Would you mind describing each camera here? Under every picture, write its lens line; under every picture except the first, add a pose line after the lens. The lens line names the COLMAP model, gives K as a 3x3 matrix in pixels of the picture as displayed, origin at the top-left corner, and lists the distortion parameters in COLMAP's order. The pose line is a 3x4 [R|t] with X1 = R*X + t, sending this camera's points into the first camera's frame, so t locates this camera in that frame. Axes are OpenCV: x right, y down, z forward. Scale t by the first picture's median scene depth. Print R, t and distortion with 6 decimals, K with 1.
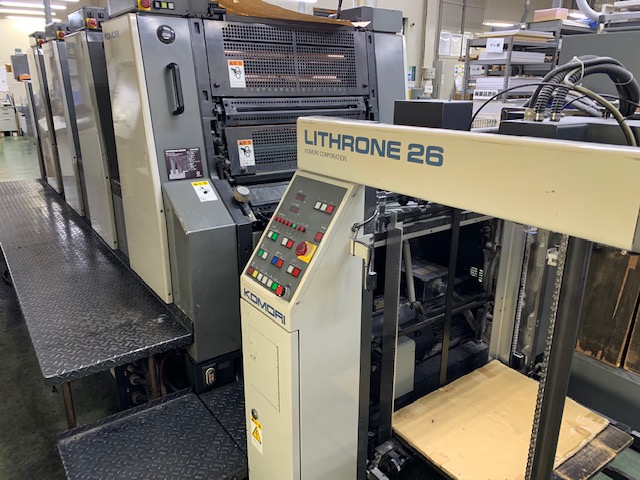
lens RADIAL K [[489.3, 0, 322.6], [0, 489.3, 246.6], [0, 0, 1]] dist [0.041072, -0.056191]
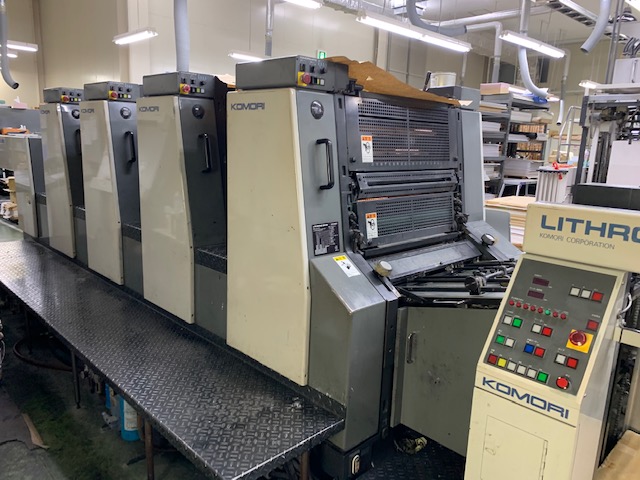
lens RADIAL K [[489.3, 0, 315.1], [0, 489.3, 252.0], [0, 0, 1]] dist [0.041072, -0.056191]
pose [[0.989781, -0.001308, 0.142591, -0.441176], [0.014865, 0.995456, -0.094054, -0.051681], [-0.141821, 0.095212, 0.985303, 0.055145]]
